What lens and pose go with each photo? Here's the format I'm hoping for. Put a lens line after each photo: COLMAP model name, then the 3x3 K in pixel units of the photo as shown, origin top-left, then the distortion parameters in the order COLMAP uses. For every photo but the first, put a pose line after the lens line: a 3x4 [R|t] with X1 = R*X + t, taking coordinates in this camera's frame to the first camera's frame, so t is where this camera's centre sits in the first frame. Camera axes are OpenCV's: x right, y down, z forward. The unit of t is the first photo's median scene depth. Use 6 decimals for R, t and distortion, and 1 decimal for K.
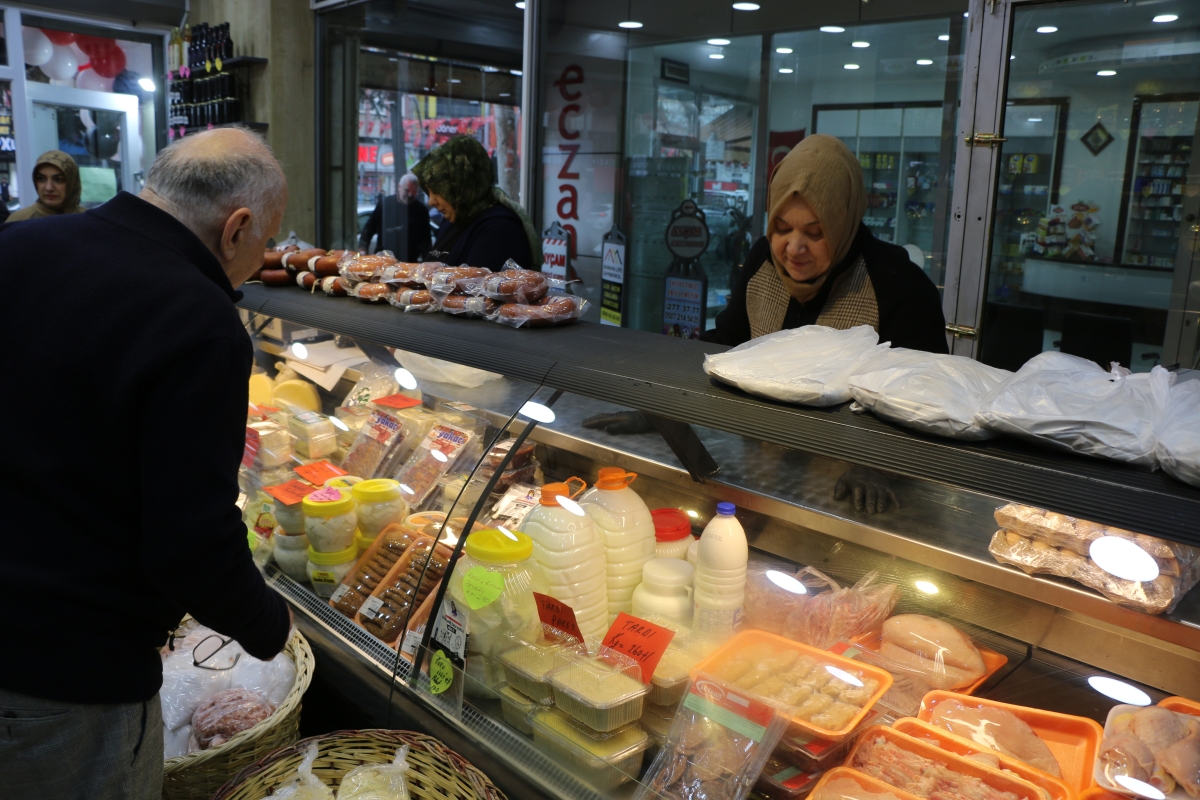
lens RADIAL K [[975.3, 0, 593.2], [0, 975.3, 396.5], [0, 0, 1]] dist [-0.183494, 0.153447]
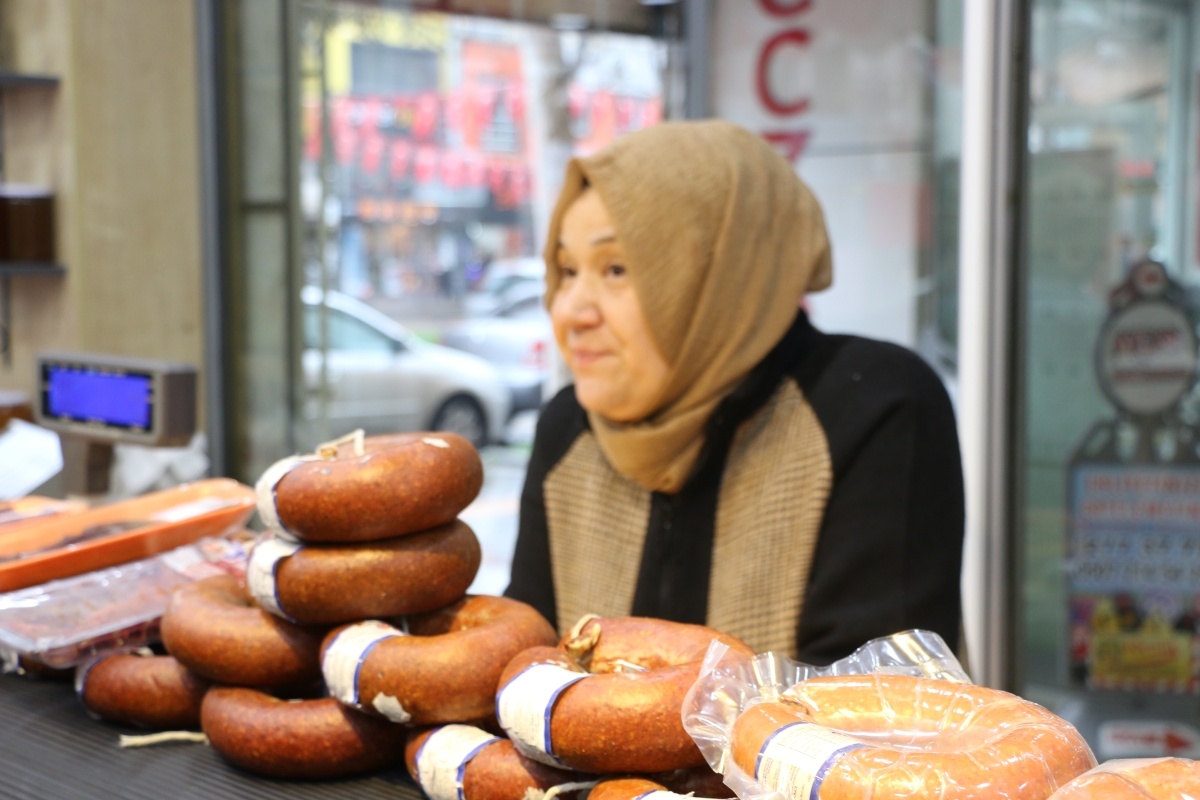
lens RADIAL K [[1874.0, 0, 600.0], [0, 1874.0, 400.0], [0, 0, 1]] dist [-0.408330, 1.957294]
pose [[0.999007, -0.041031, 0.017361, -0.107907], [0.042788, 0.992178, -0.117271, -0.059681], [-0.012413, 0.117897, 0.992948, 0.237486]]
